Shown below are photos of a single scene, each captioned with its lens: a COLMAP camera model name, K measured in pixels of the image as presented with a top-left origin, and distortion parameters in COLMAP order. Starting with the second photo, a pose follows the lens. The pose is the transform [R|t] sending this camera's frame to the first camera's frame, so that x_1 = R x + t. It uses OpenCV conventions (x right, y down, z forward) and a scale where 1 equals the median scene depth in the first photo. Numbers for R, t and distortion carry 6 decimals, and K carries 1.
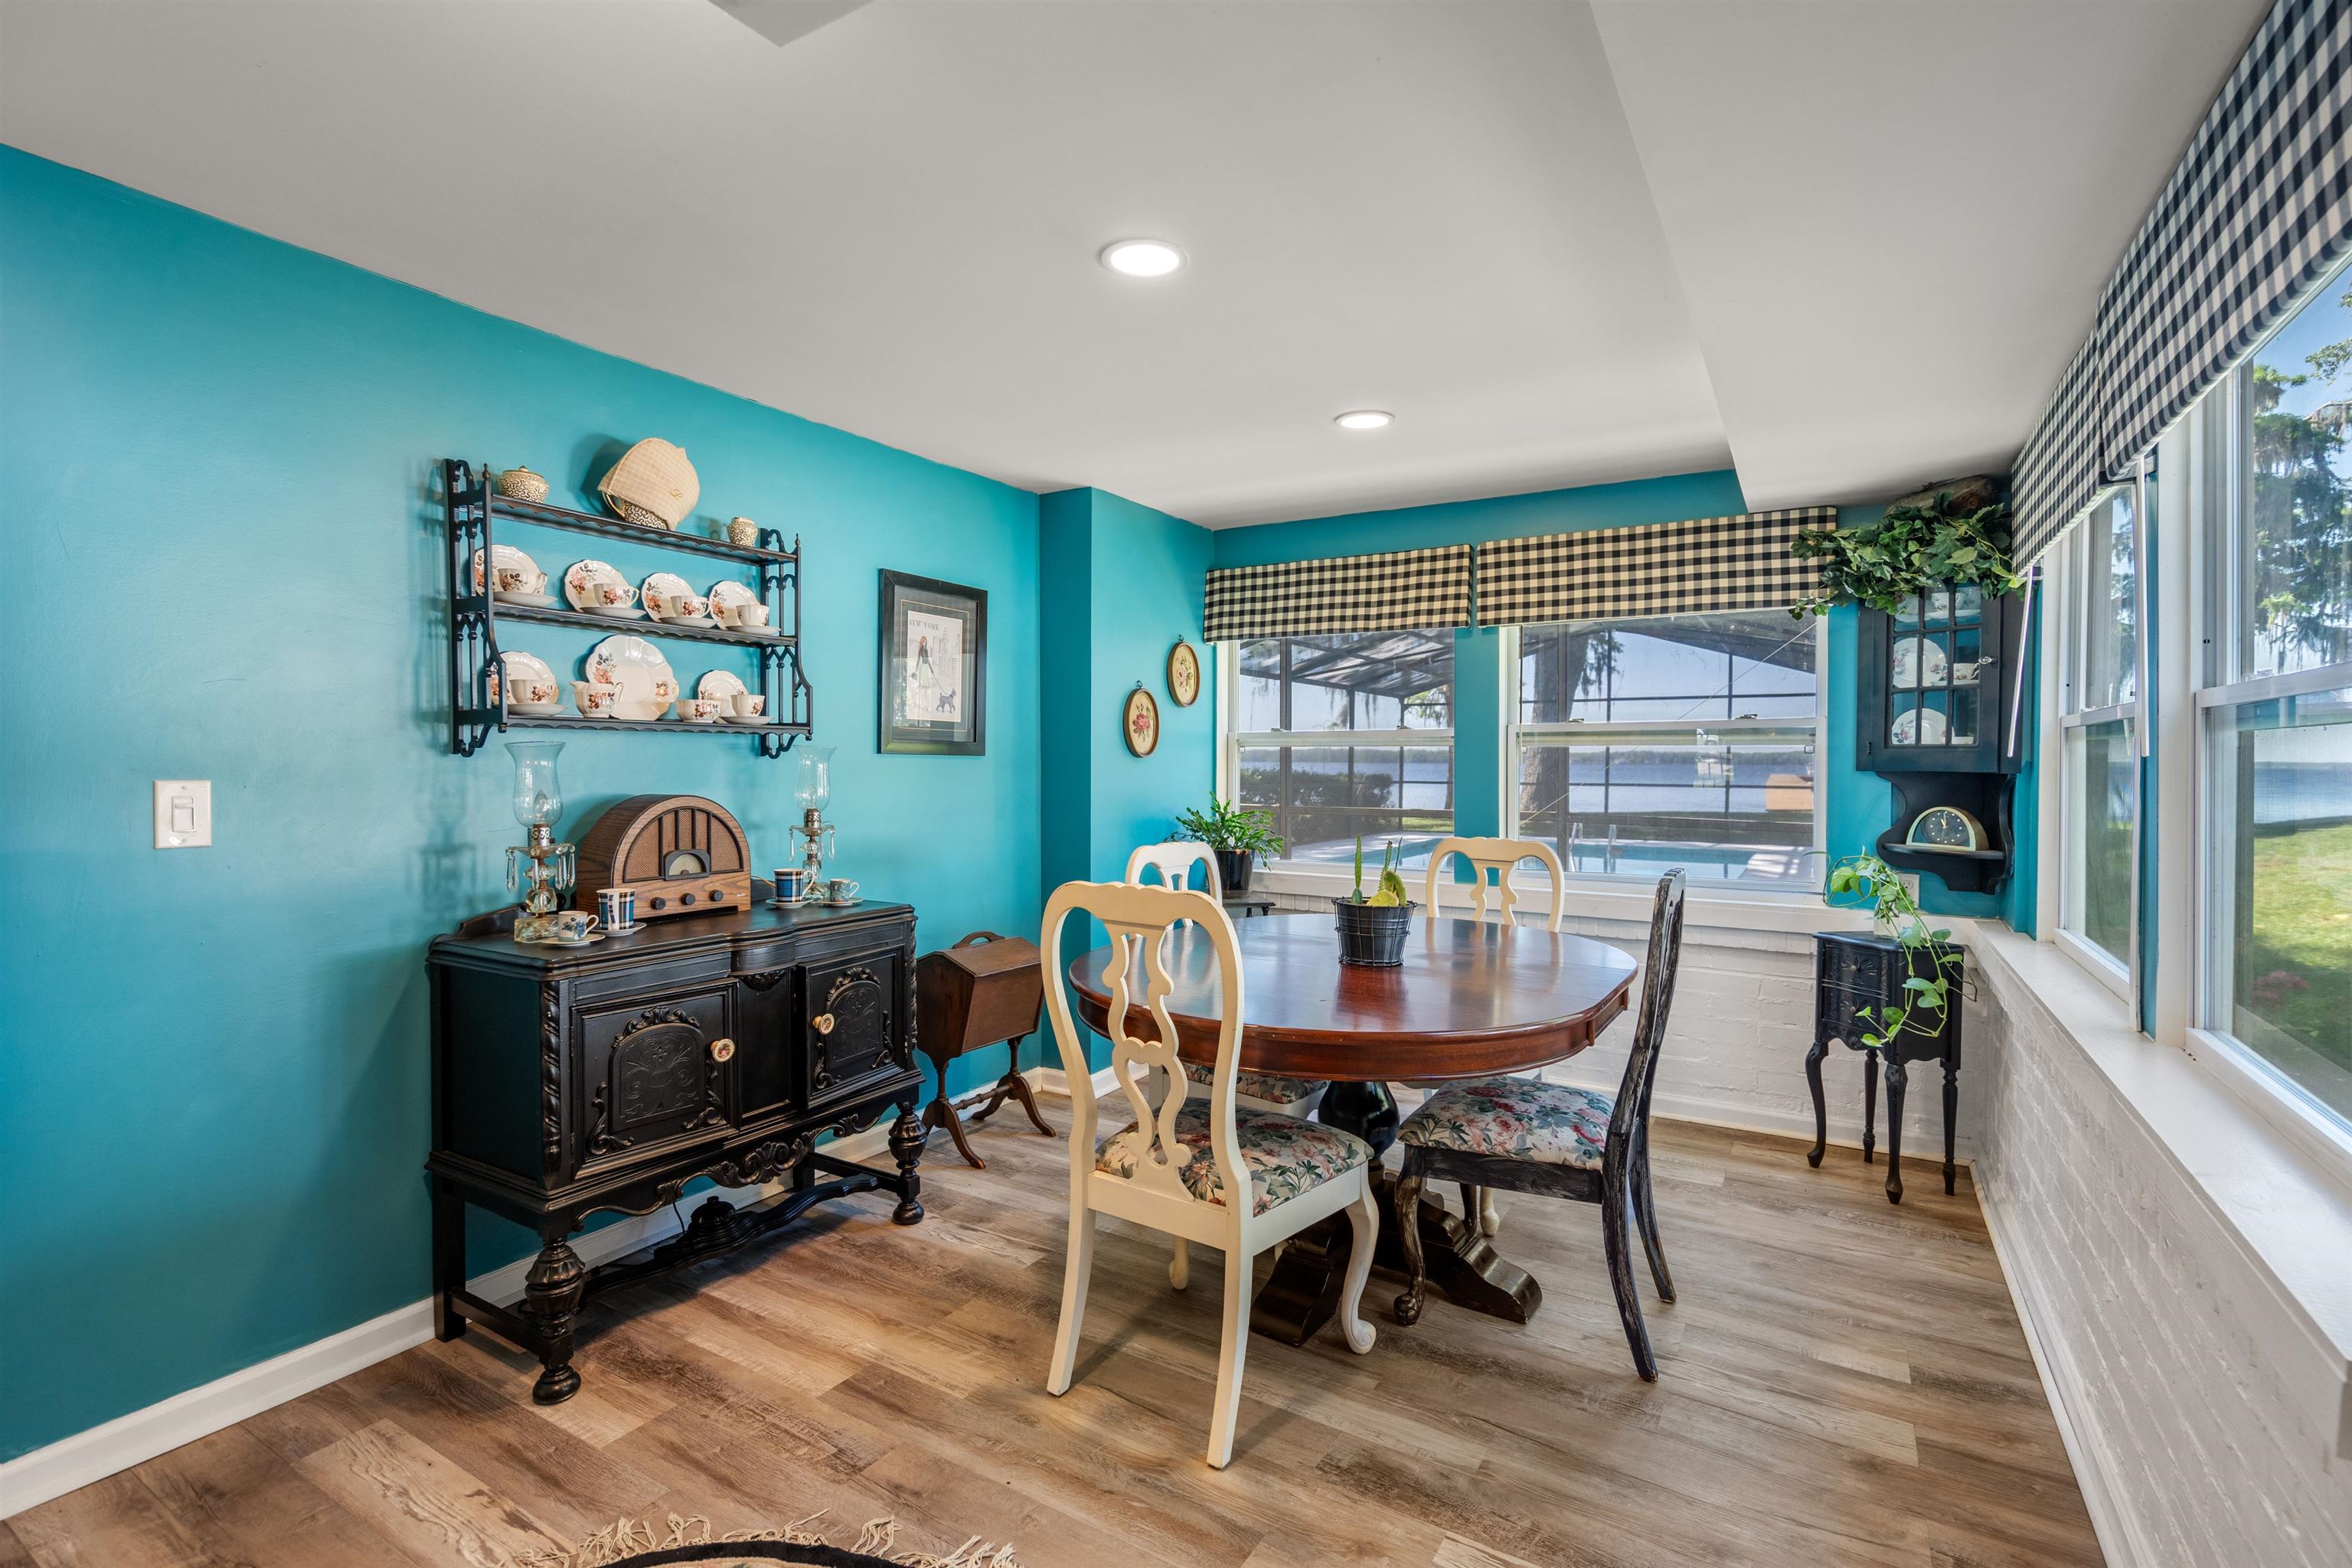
lens RADIAL K [[1087.4, 0, 1188.6], [0, 1087.4, 767.1], [0, 0, 1]] dist [-0.002817, 0.000409]
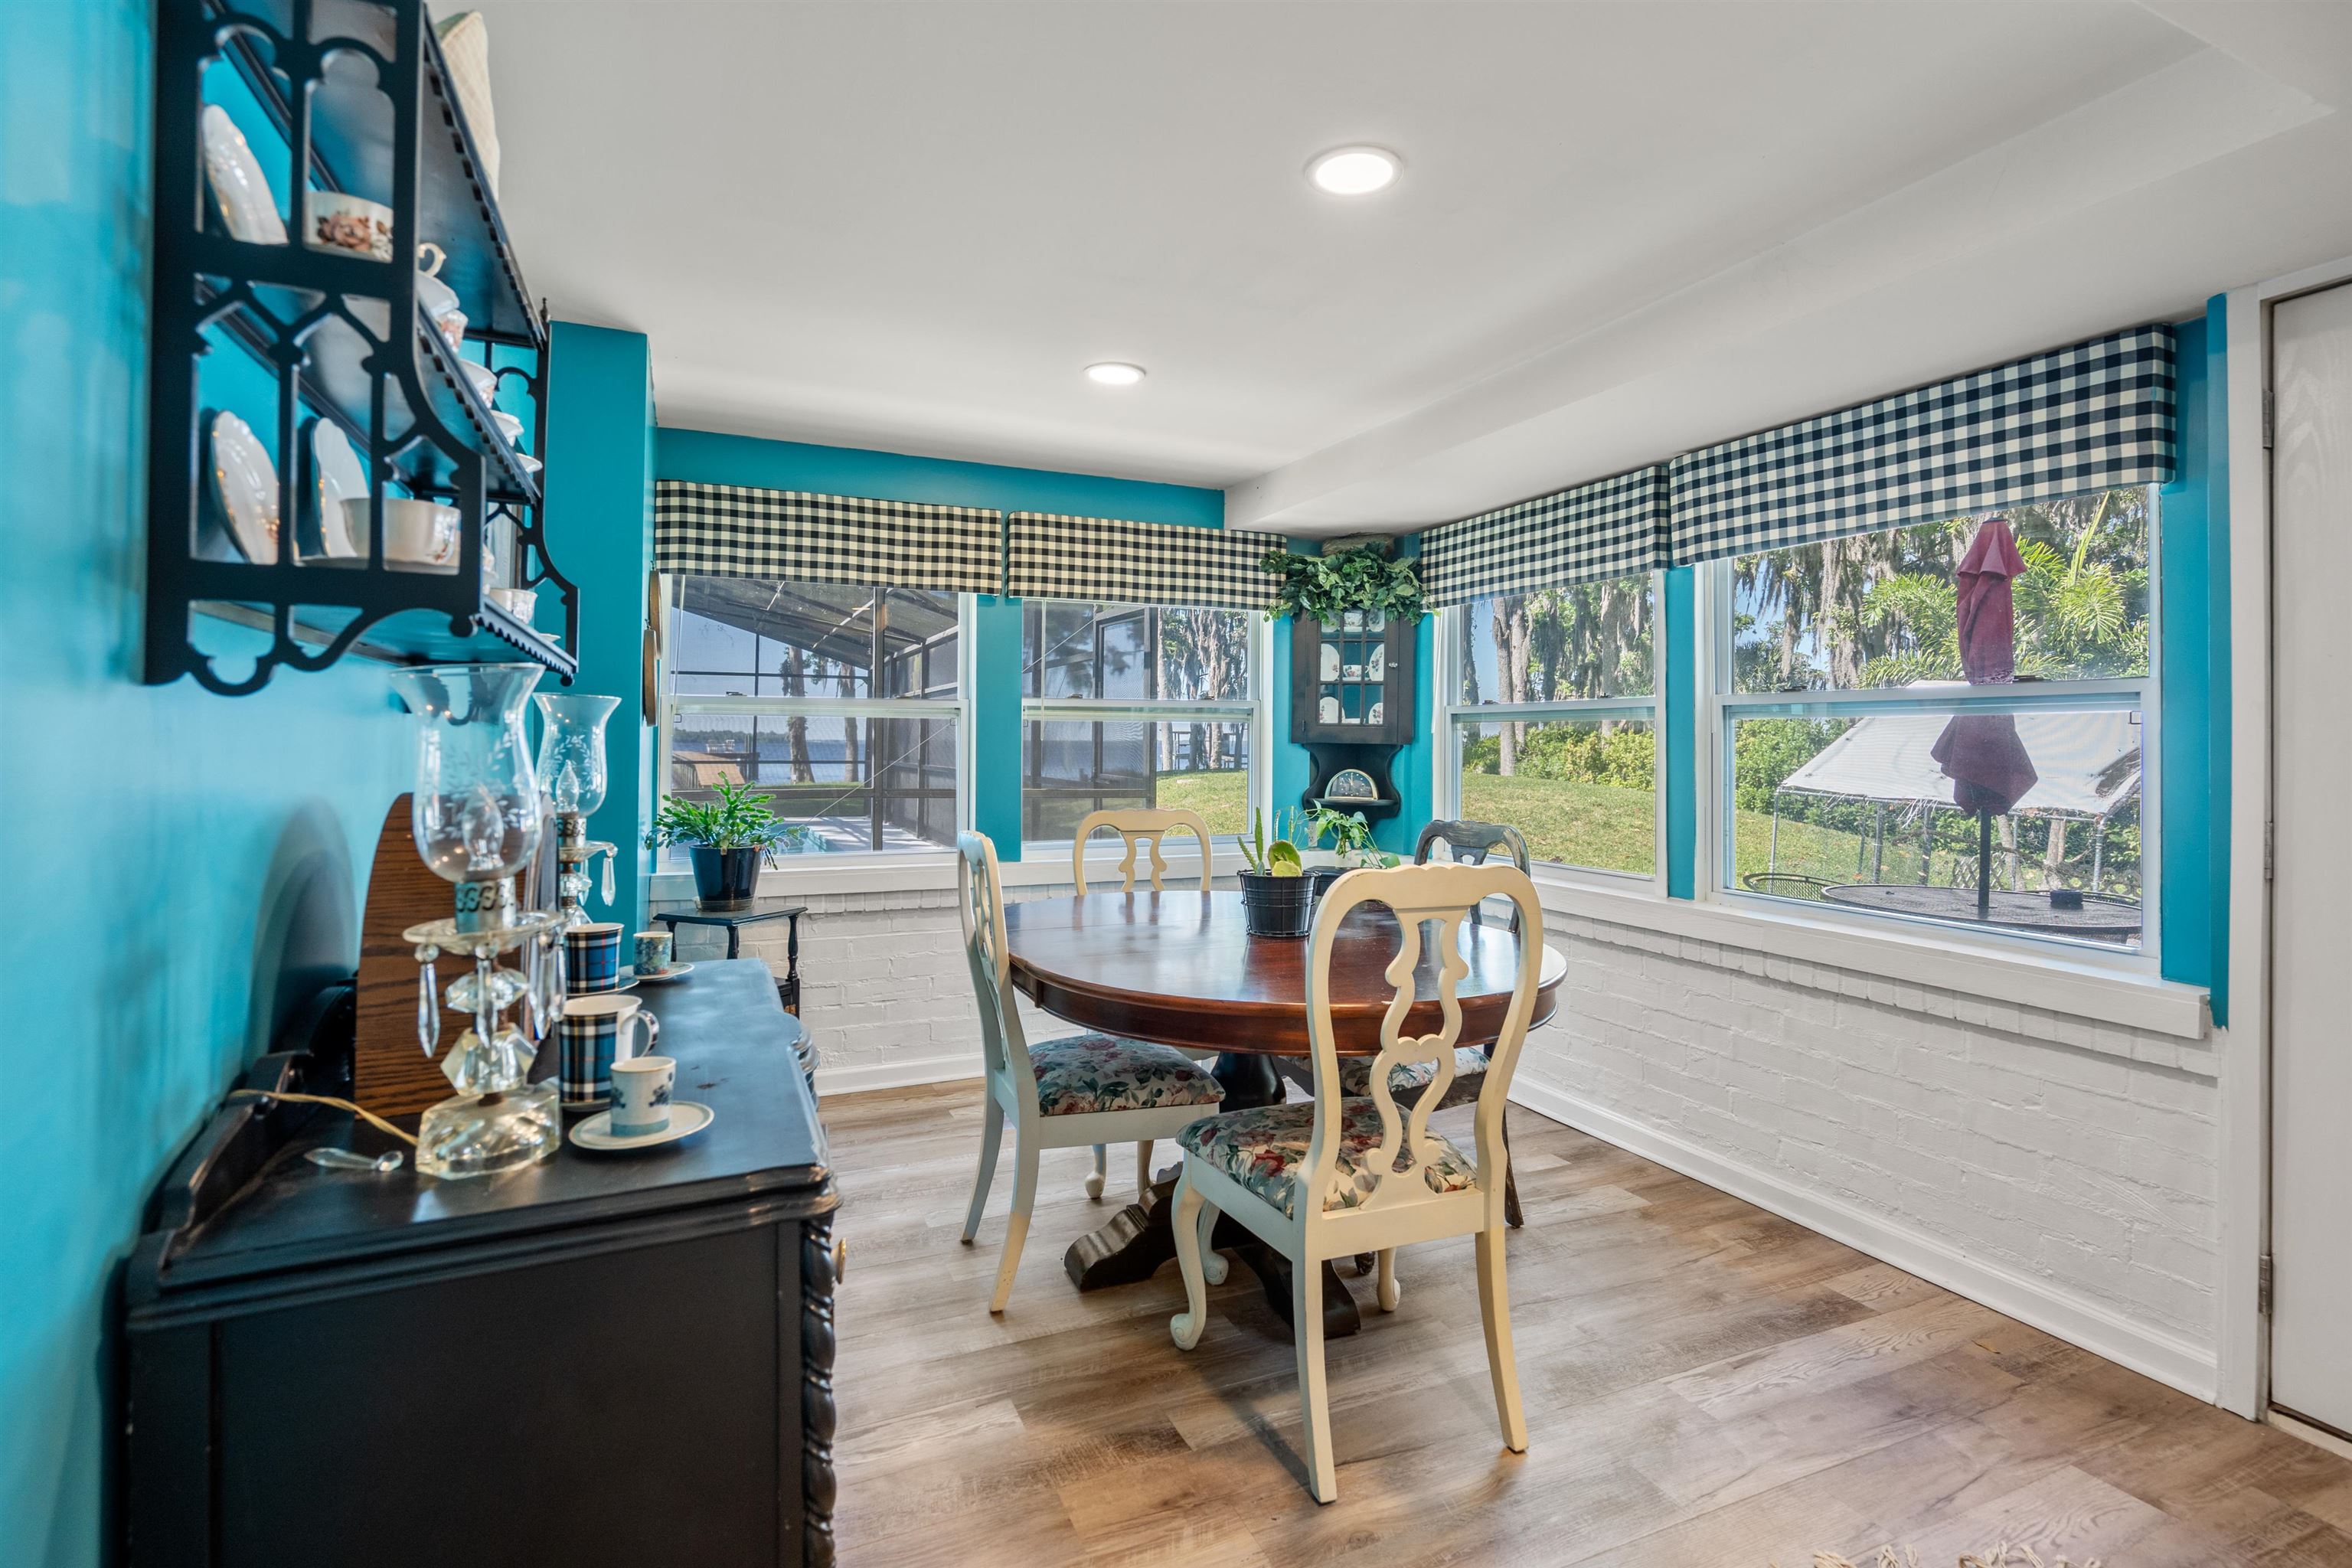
lens RADIAL K [[1076.9, 0, 1172.4], [0, 1076.9, 743.8], [0, 0, 1]] dist [-0.003792, 0.000750]
pose [[0.582306, 0.000734, 0.812969, -0.526971], [0.000890, 0.999998, -0.001541, 0.005929], [-0.812969, 0.001621, 0.582304, 0.384730]]
